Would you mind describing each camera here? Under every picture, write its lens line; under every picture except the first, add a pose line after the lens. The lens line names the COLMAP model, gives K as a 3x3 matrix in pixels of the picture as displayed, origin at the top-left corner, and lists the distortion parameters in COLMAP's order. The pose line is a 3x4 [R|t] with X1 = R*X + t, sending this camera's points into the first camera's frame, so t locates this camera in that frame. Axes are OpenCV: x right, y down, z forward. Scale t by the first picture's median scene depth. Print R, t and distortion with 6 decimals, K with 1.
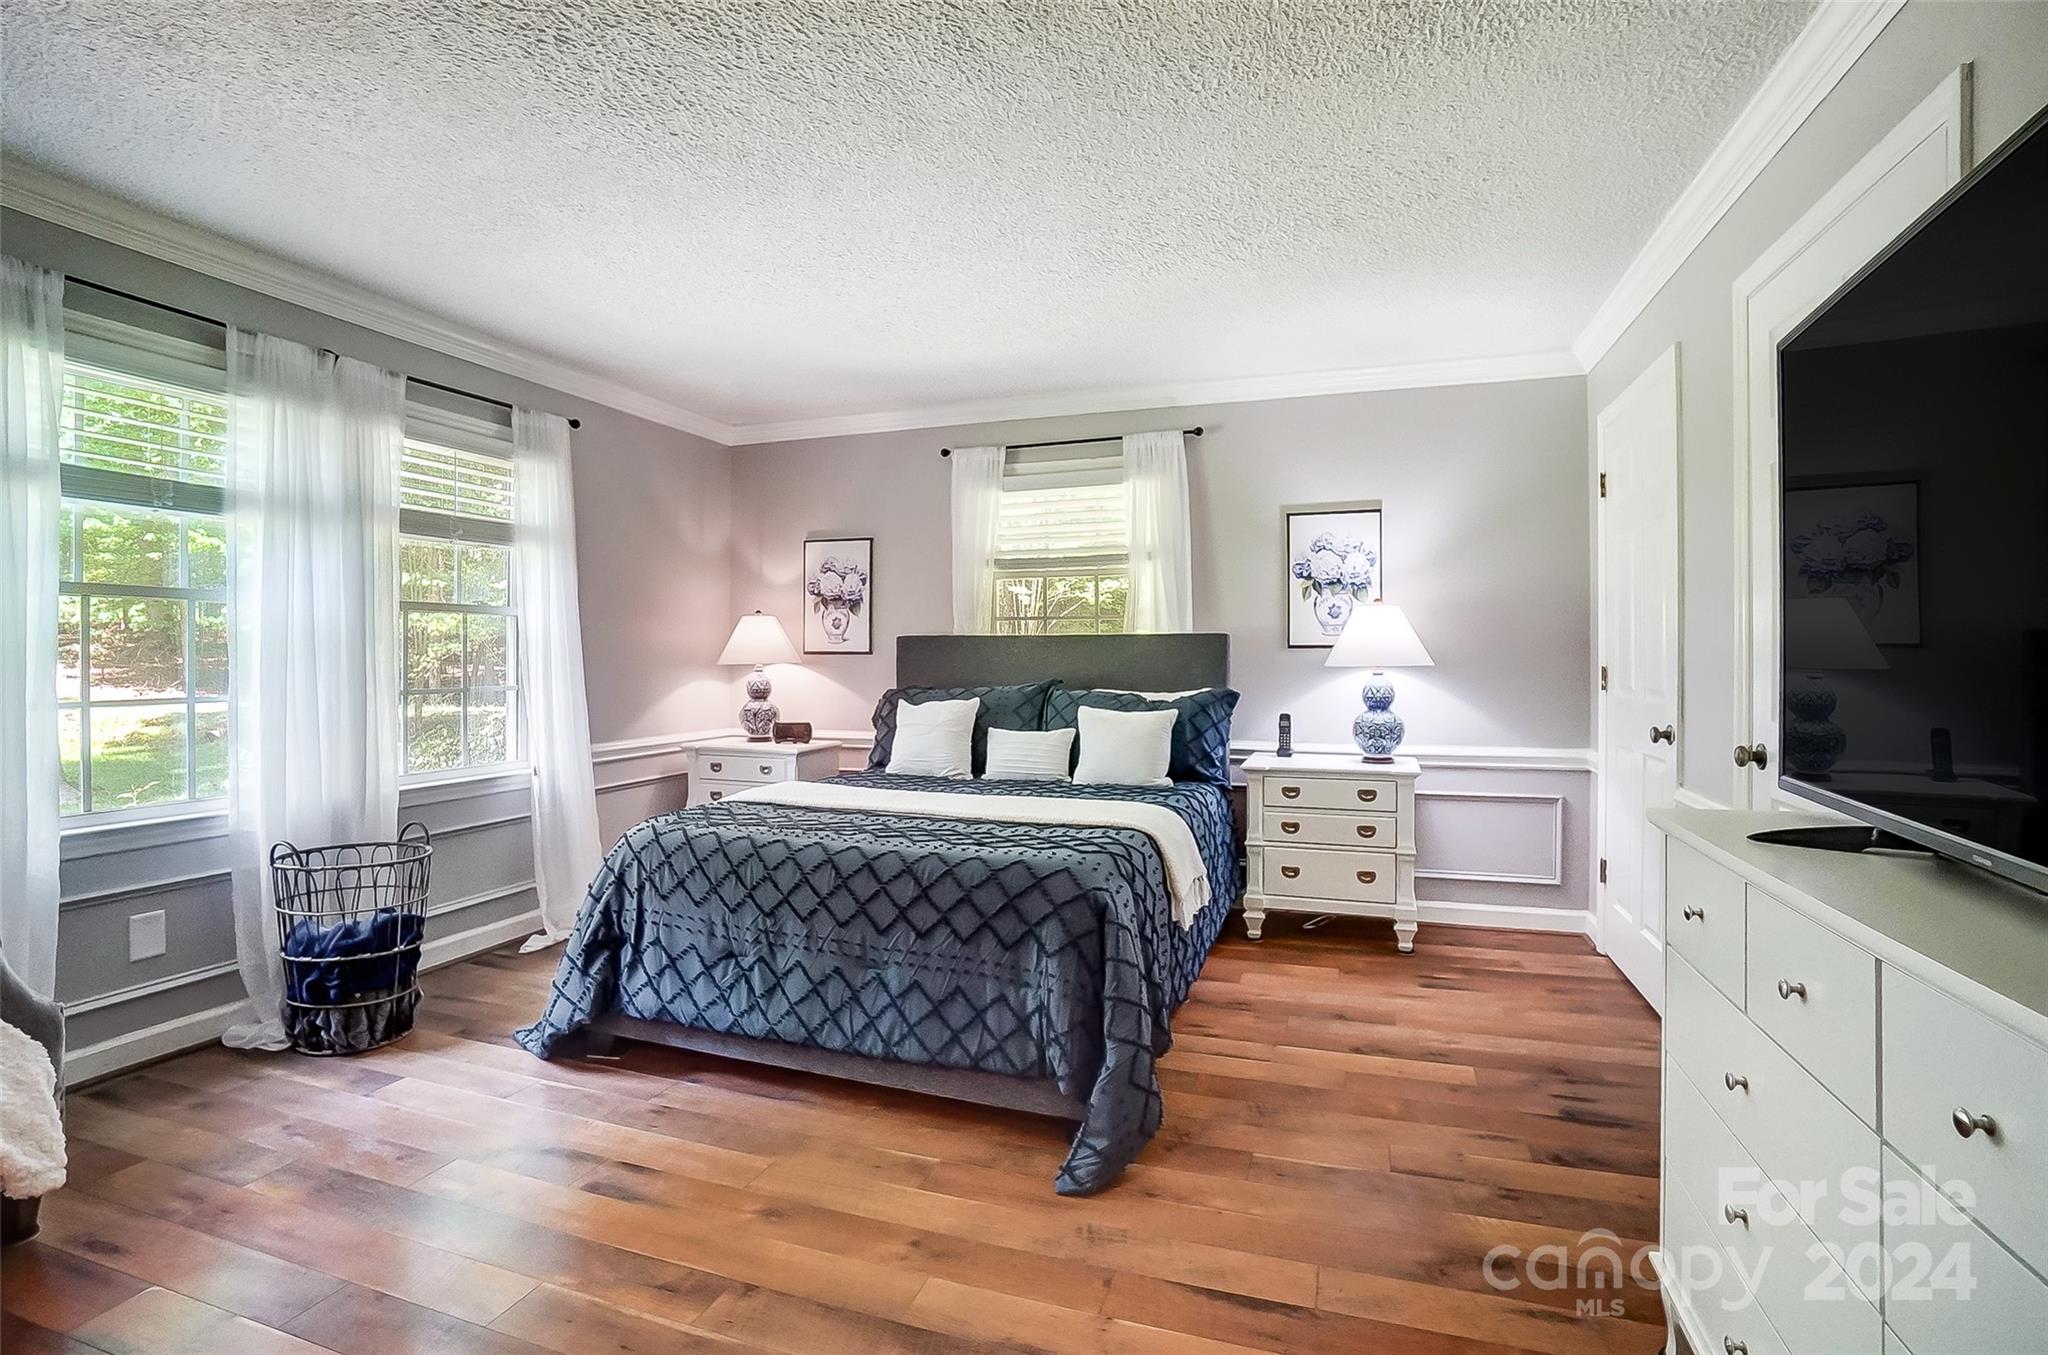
lens RADIAL K [[950.9, 0, 1026.1], [0, 950.9, 653.9], [0, 0, 1]] dist [-0.076939, 0.080155]
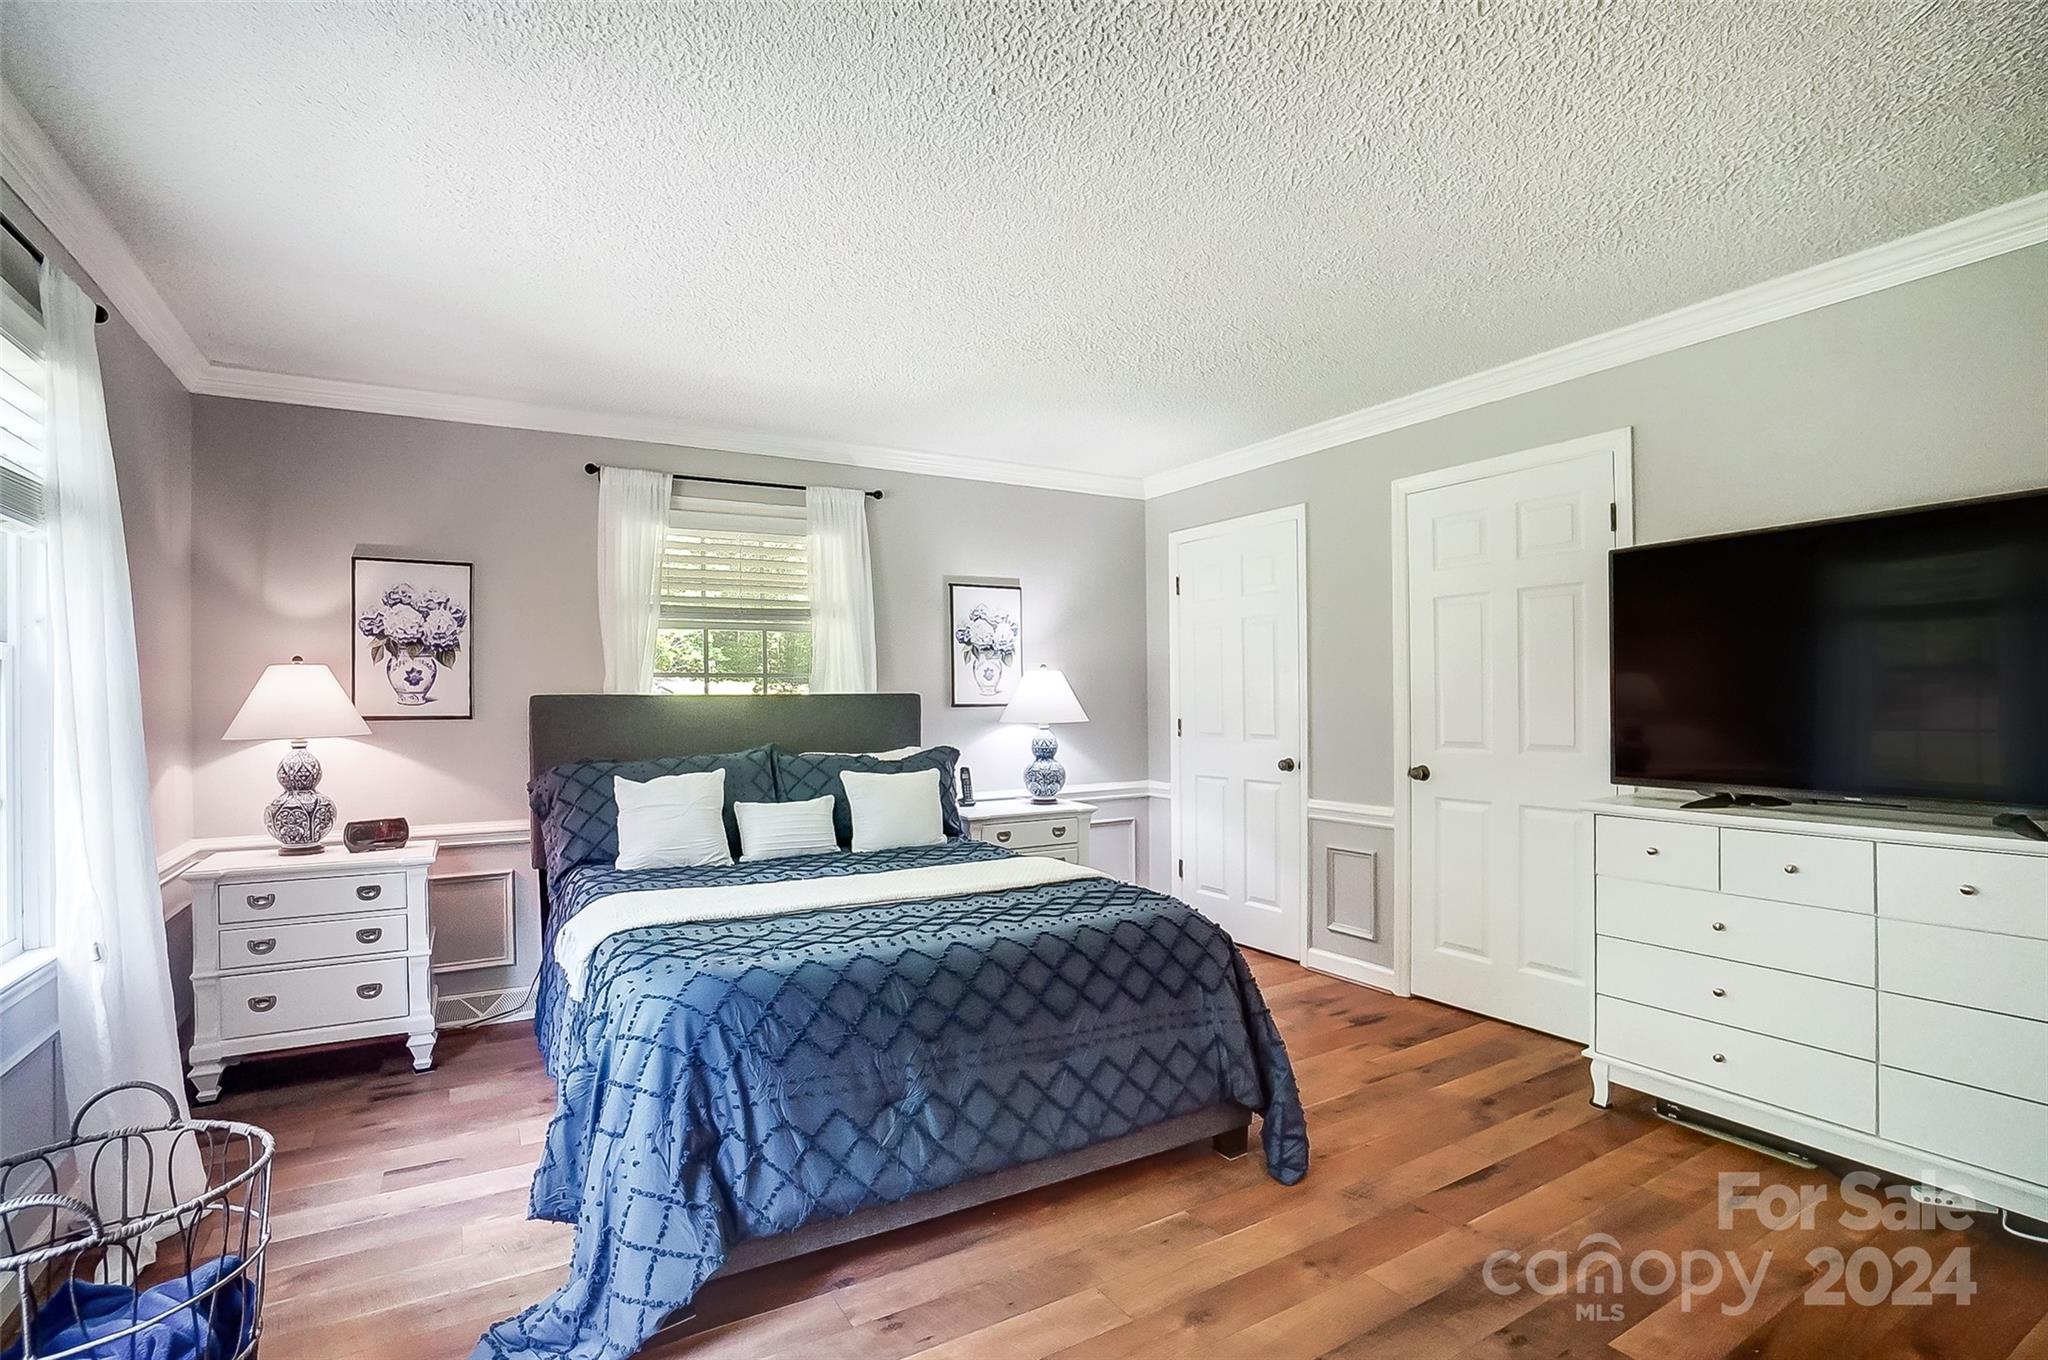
lens RADIAL K [[941.5, 0, 1021.5], [0, 941.5, 705.2], [0, 0, 1]] dist [-0.019352, 0.014936]
pose [[0.661402, -0.010529, 0.749957, -0.525607], [0.005605, 0.999943, 0.009096, -0.018884], [-0.750010, -0.001812, 0.661424, 0.236287]]
